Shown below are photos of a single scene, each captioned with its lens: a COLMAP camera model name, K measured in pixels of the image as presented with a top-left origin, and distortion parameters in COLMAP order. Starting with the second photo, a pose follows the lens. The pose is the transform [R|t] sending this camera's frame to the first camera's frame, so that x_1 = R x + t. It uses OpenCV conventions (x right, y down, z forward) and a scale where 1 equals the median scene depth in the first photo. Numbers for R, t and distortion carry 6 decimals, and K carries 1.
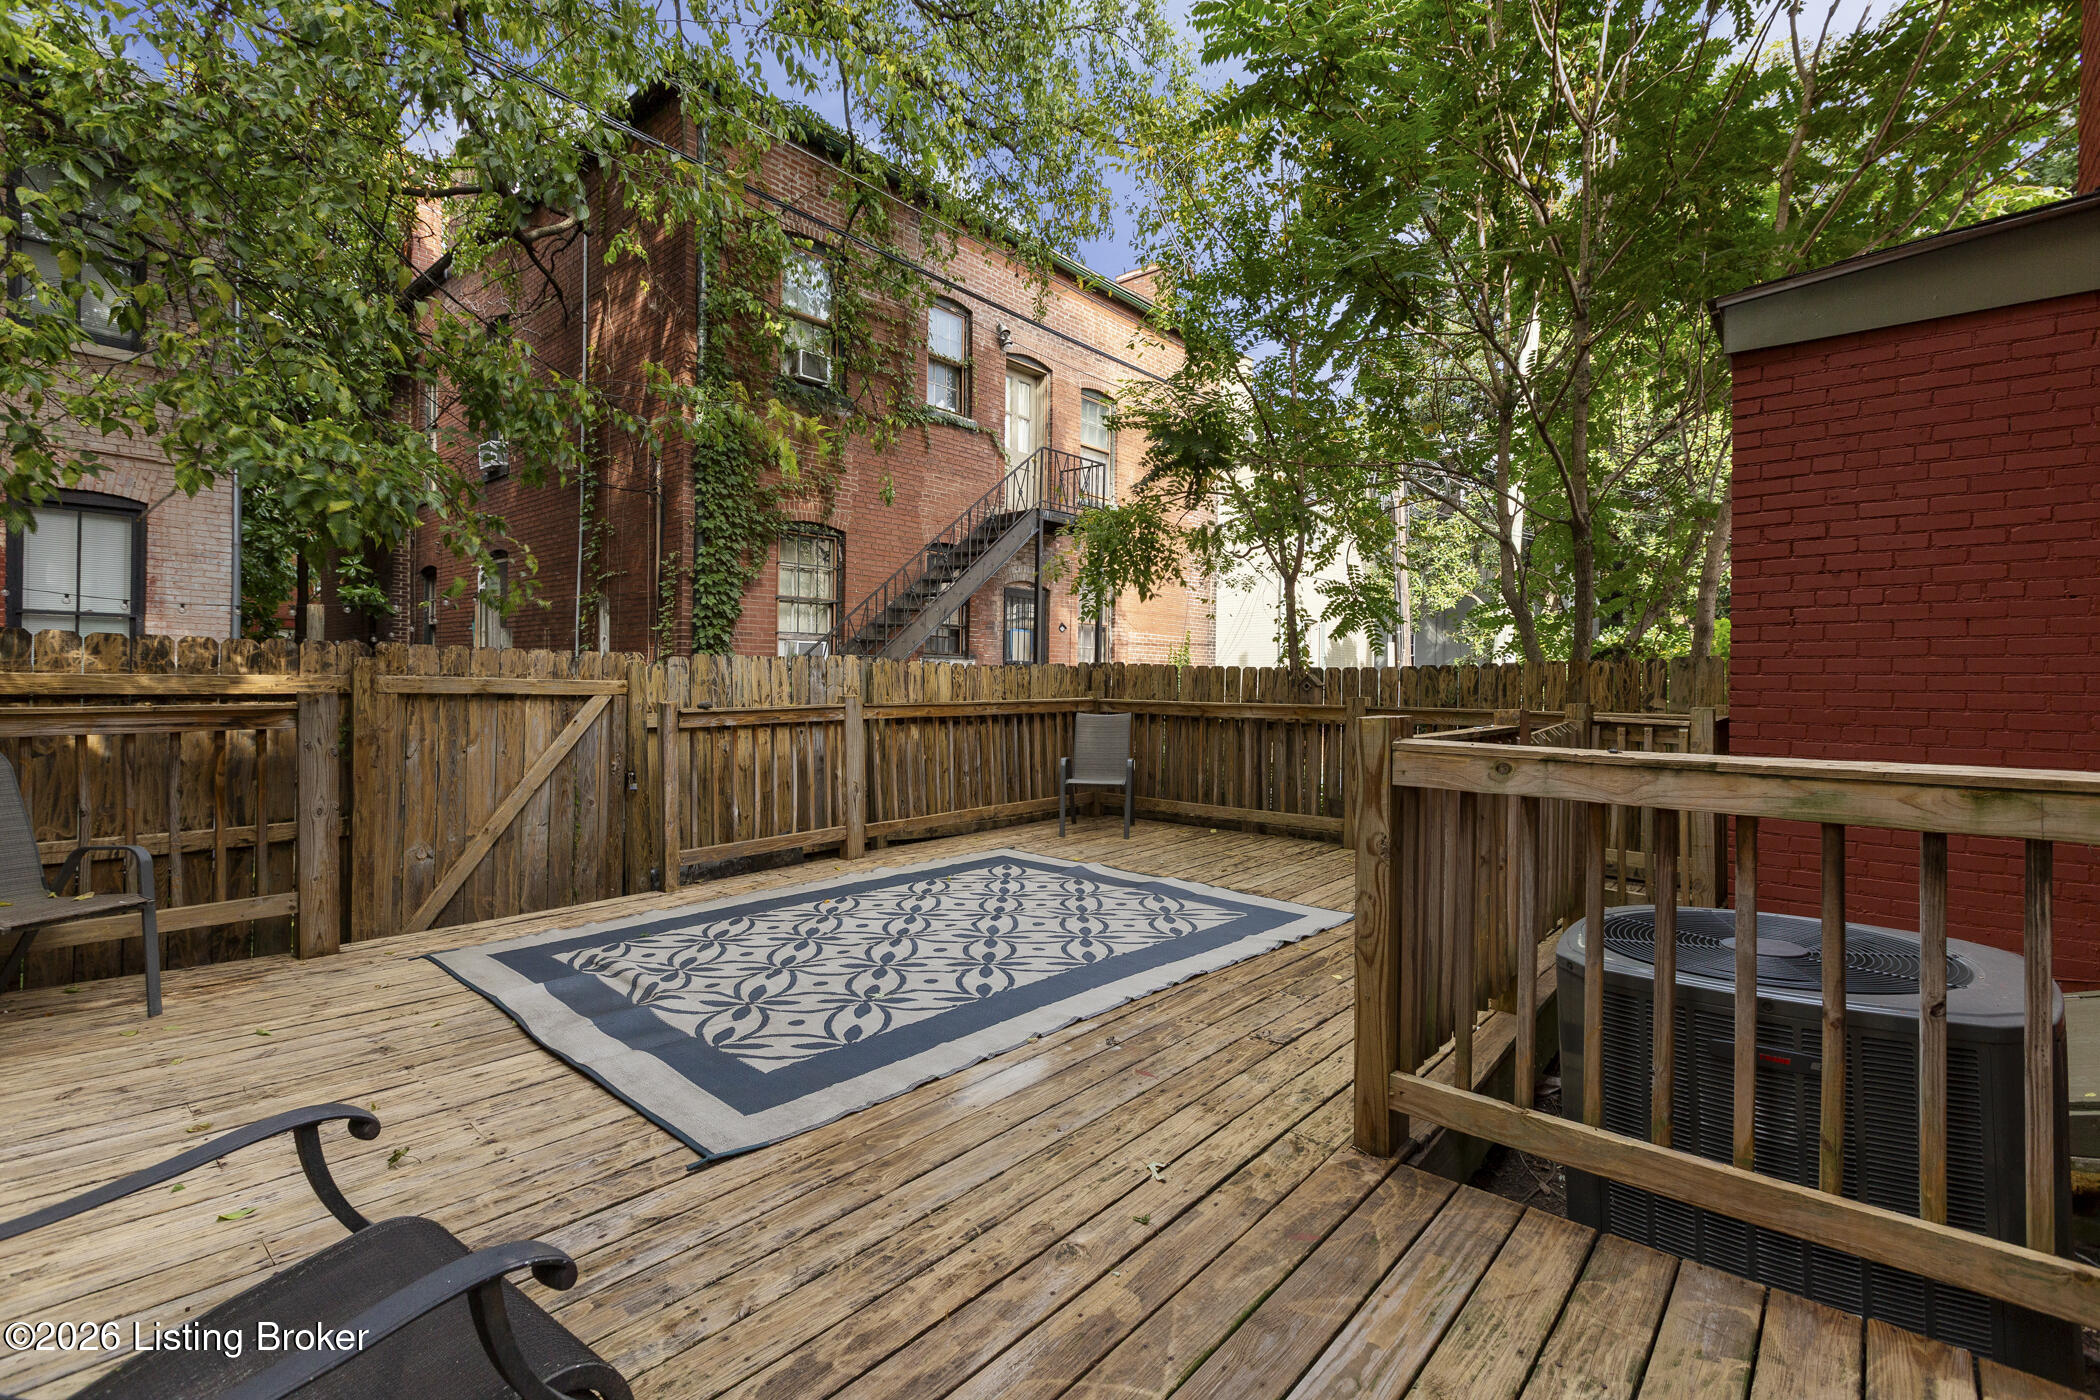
lens RADIAL K [[940.1, 0, 1045.4], [0, 940.1, 691.1], [0, 0, 1]] dist [0.007575, -0.001341]
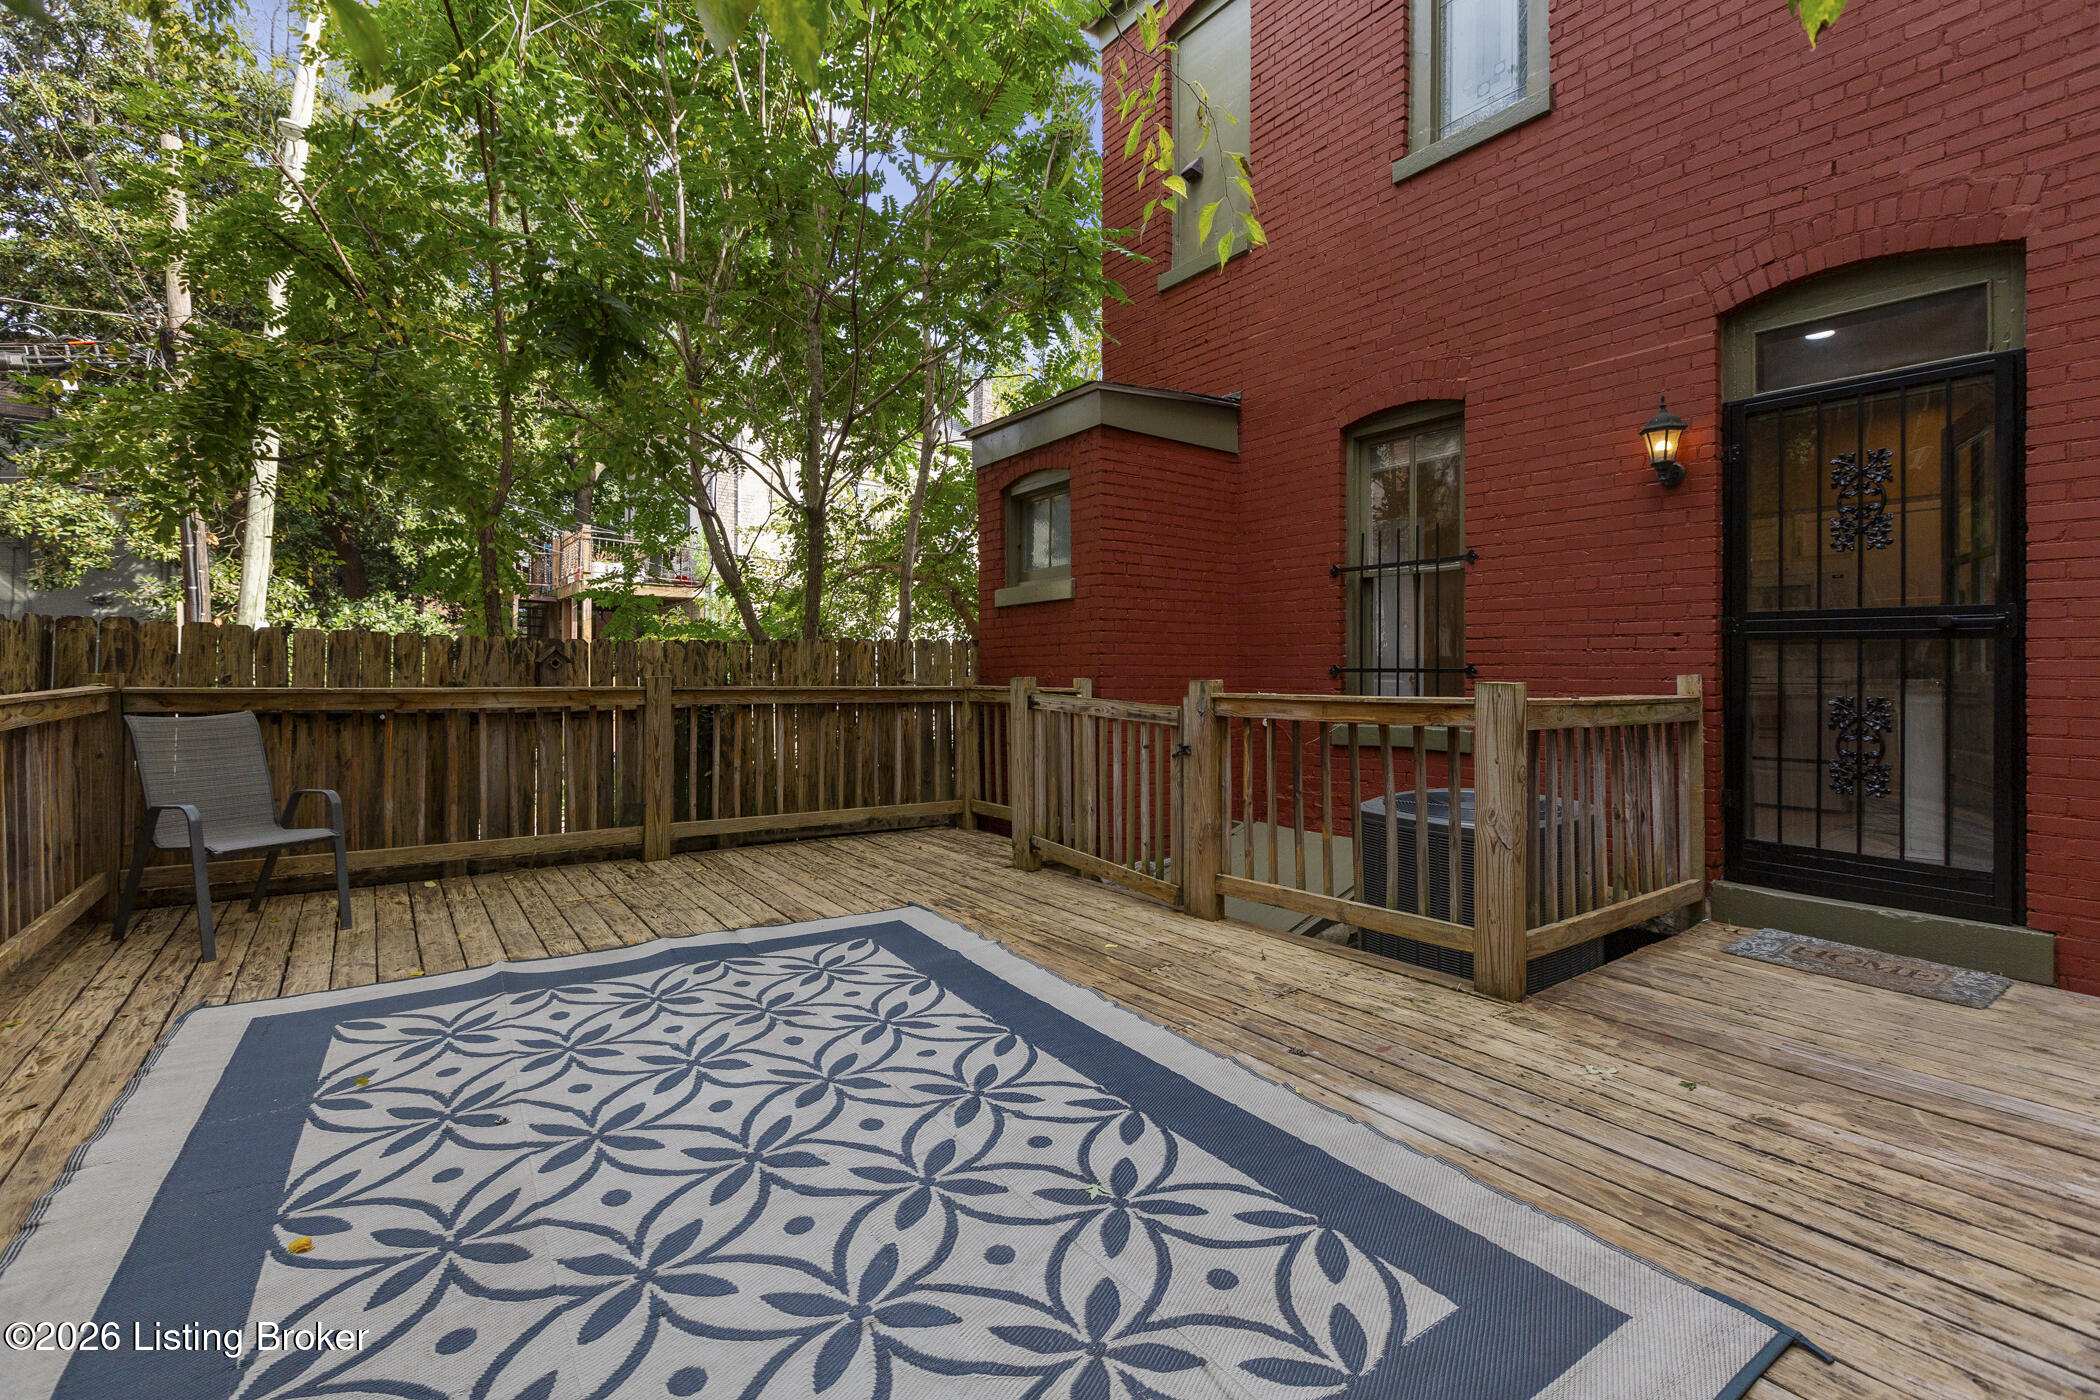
lens RADIAL K [[940.1, 0, 1047.6], [0, 940.1, 679.9], [0, 0, 1]] dist [0.007575, -0.001341]
pose [[0.212373, -0.016458, 0.977050, -0.906836], [0.005771, 0.999862, 0.015587, -0.002922], [-0.977172, 0.002328, 0.212438, 1.096748]]
